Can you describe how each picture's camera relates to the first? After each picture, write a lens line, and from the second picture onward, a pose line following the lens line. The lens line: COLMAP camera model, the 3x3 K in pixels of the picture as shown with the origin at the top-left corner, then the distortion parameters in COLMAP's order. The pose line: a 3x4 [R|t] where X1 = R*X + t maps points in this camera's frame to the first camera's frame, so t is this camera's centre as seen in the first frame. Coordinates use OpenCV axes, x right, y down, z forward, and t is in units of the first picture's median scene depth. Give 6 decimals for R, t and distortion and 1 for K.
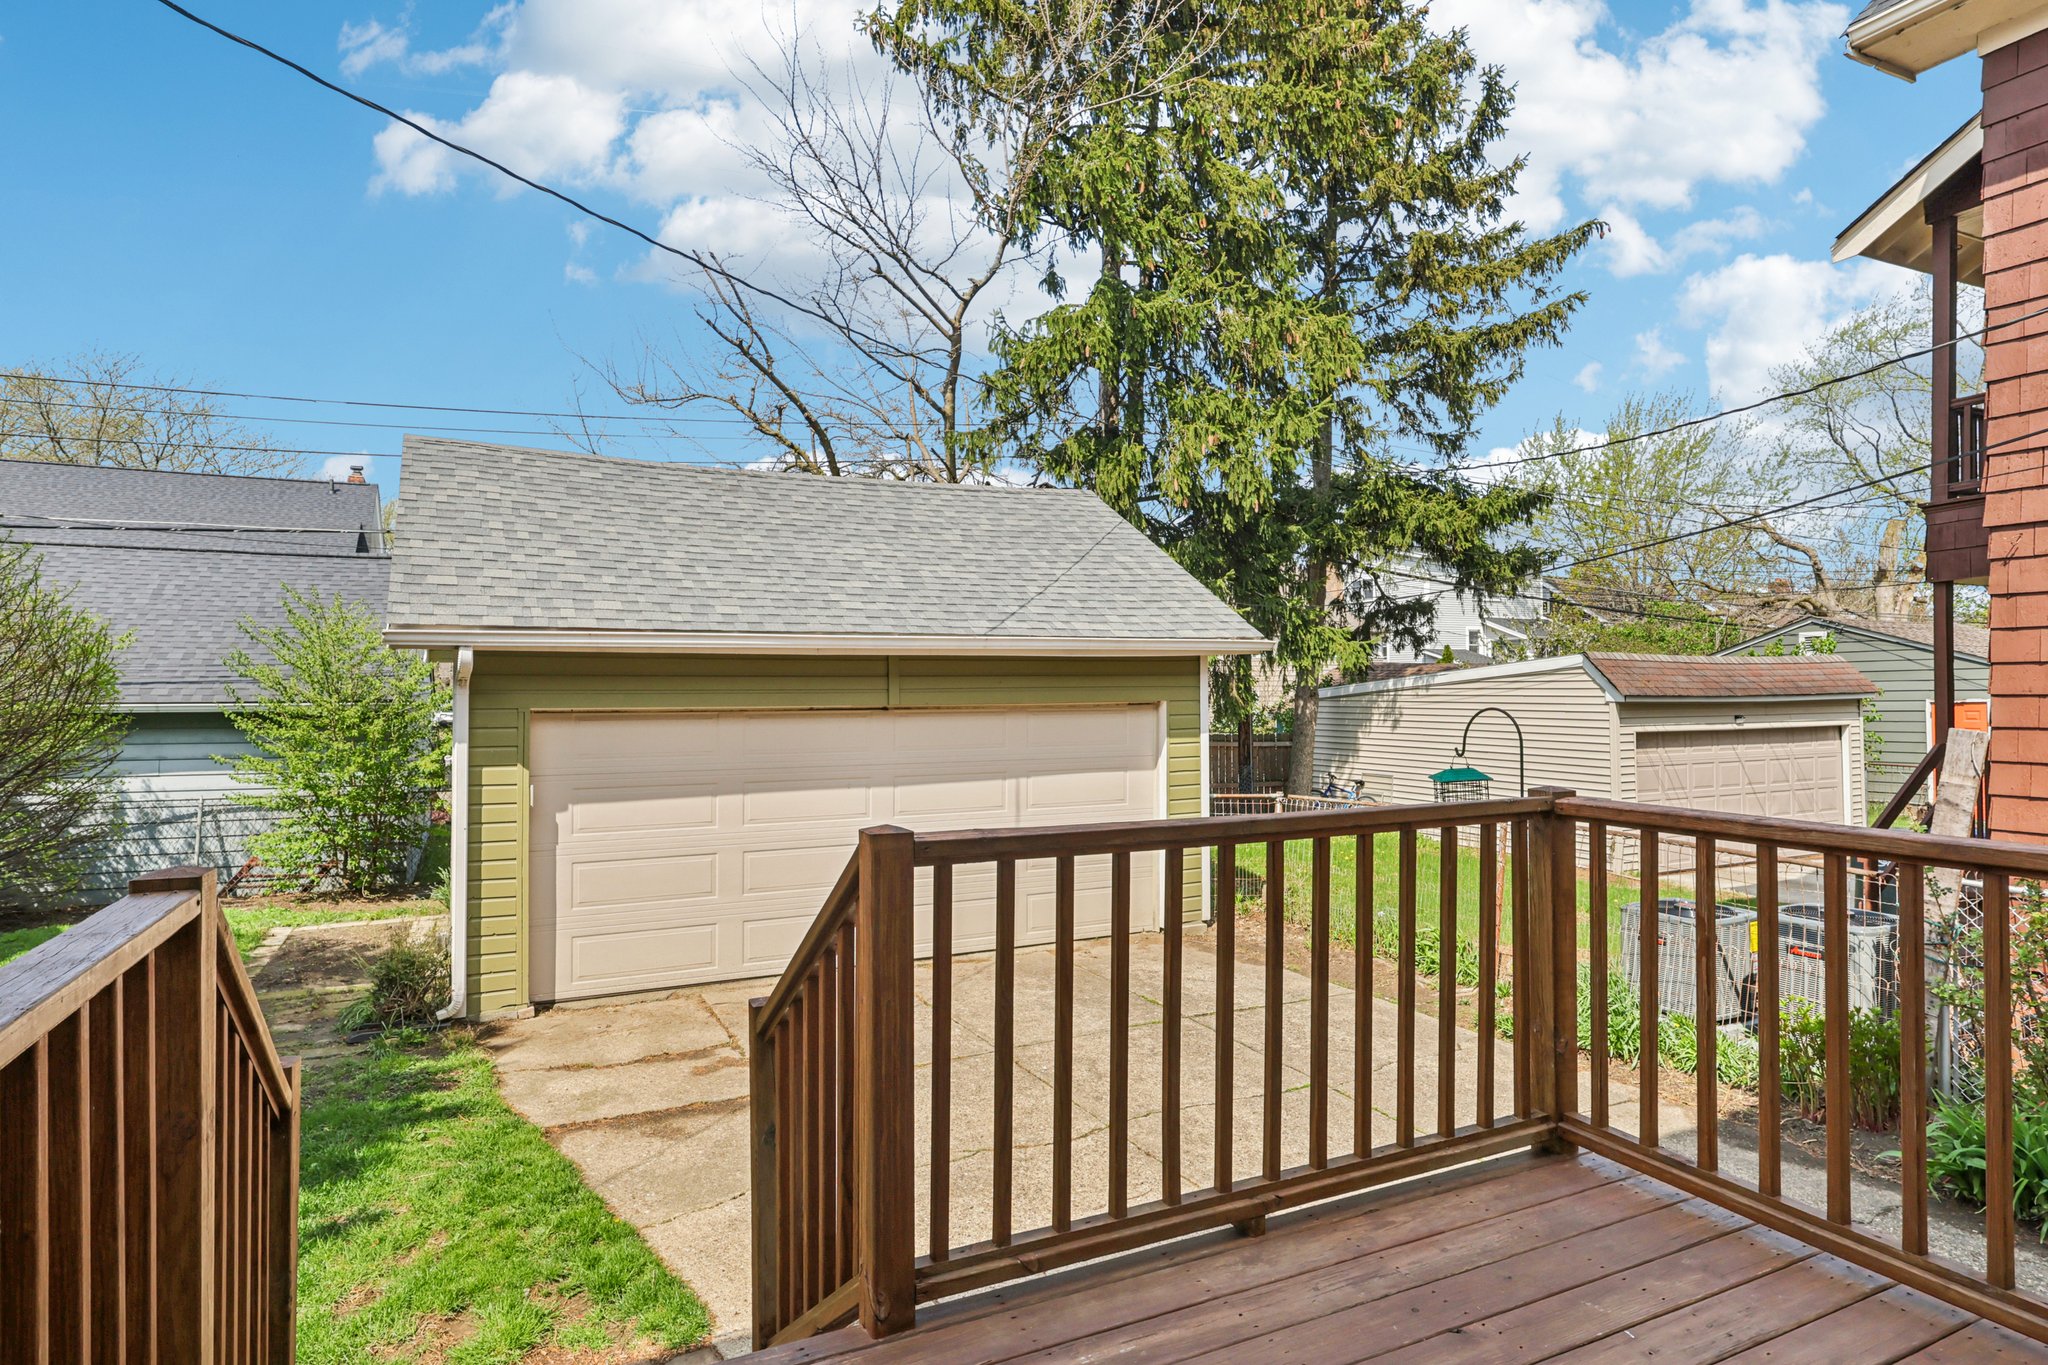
lens RADIAL K [[1110.1, 0, 1025.1], [0, 1110.1, 671.5], [0, 0, 1]] dist [0.000926, -0.000123]
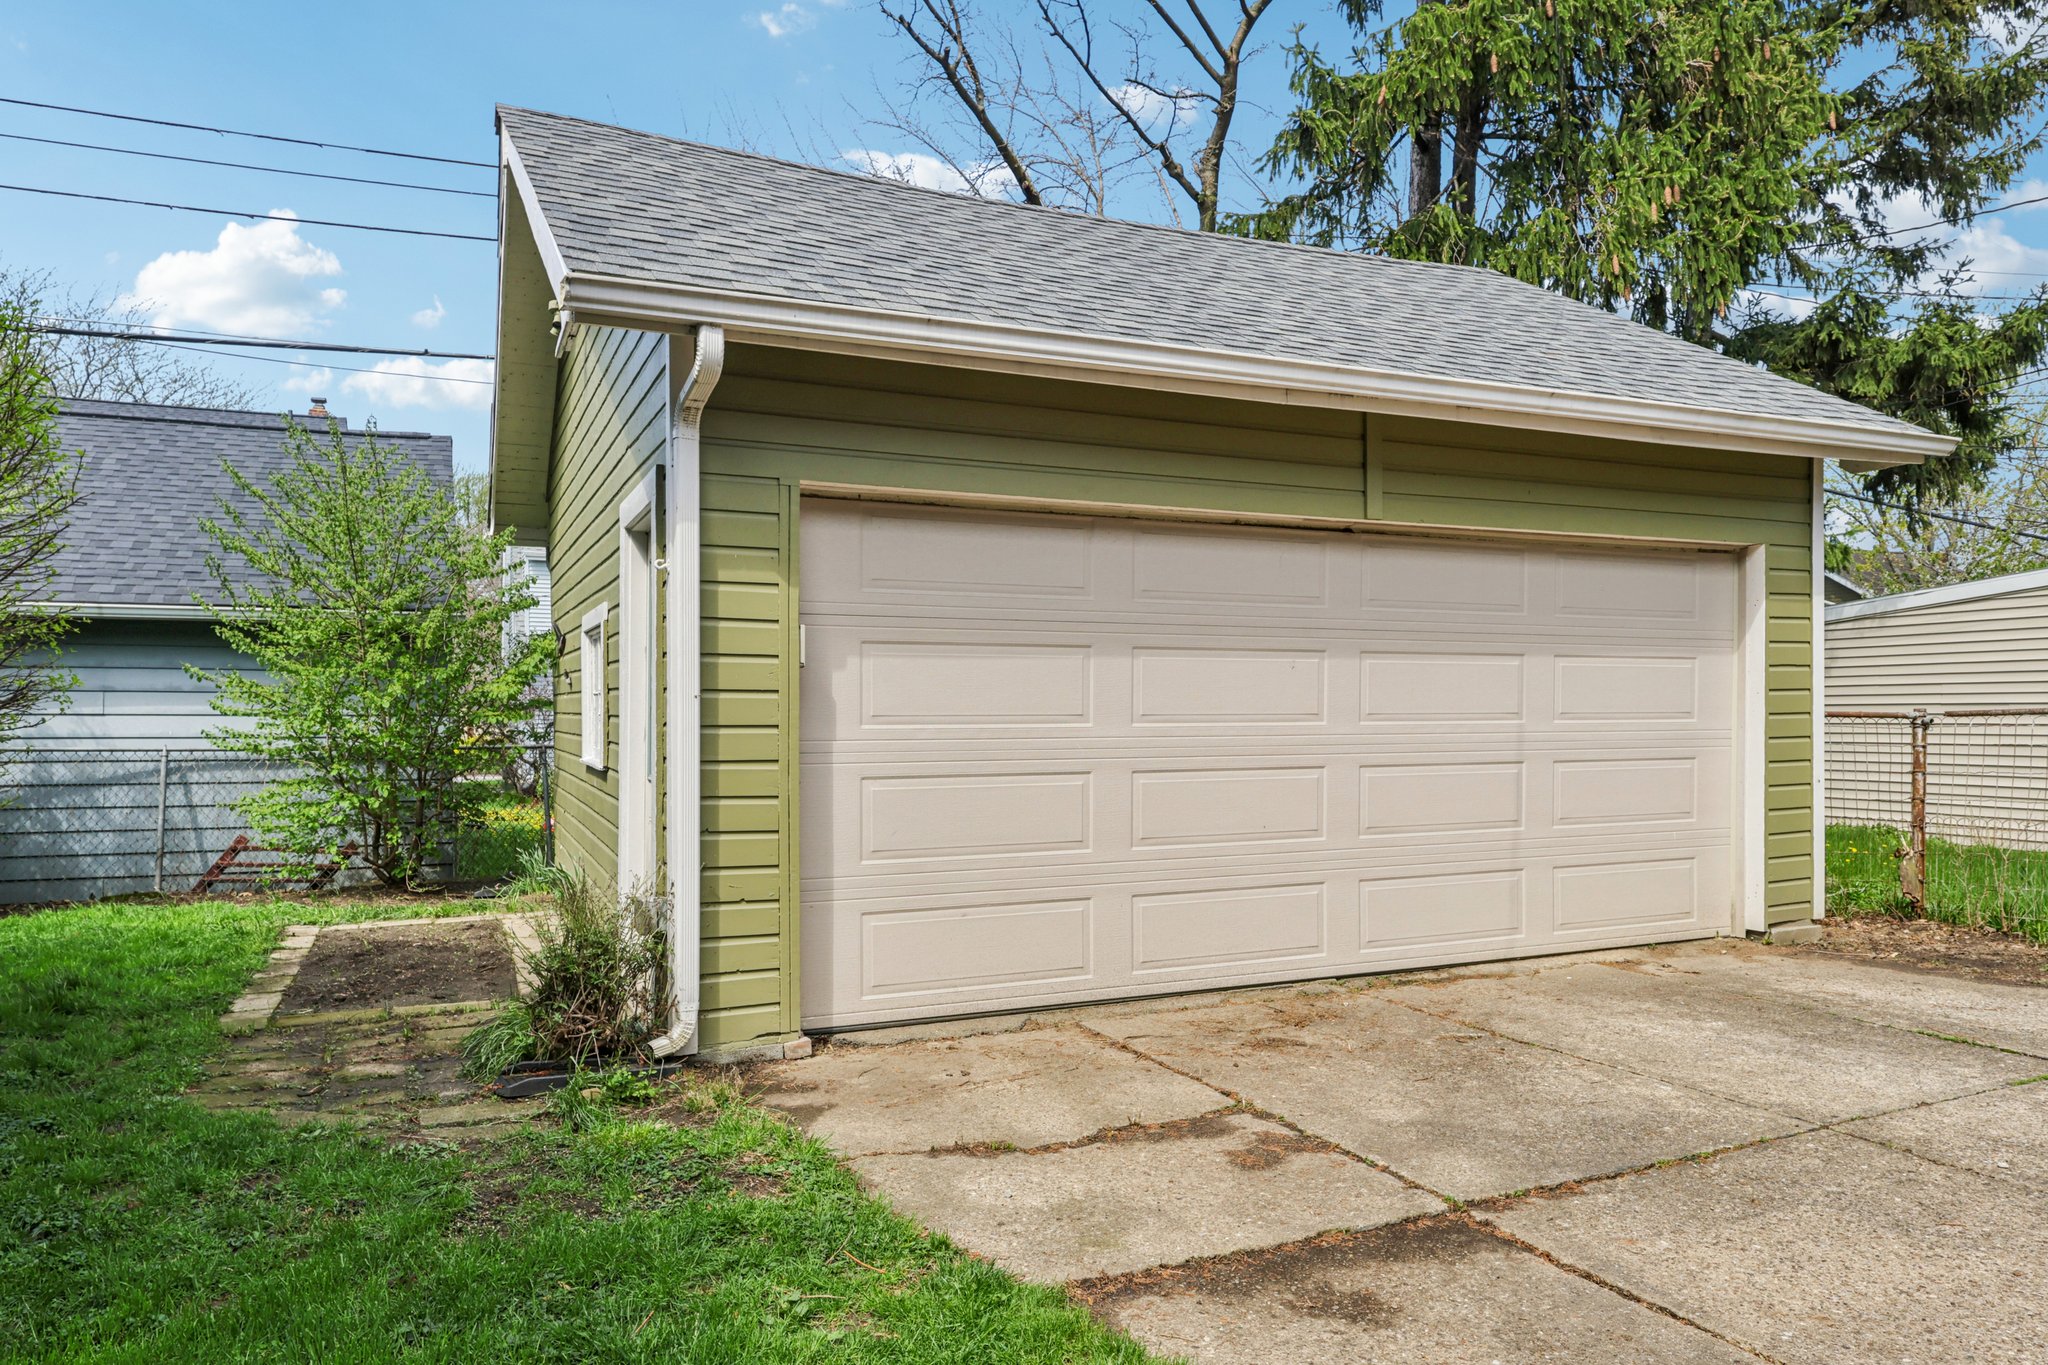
lens RADIAL K [[1357.1, 0, 1022.6], [0, 1357.1, 702.2], [0, 0, 1]] dist [0.003085, 0.001436]
pose [[0.998481, -0.004783, -0.054891, -0.288766], [0.005644, 0.999863, 0.015546, 0.124241], [0.054809, -0.015832, 0.998371, 0.336962]]
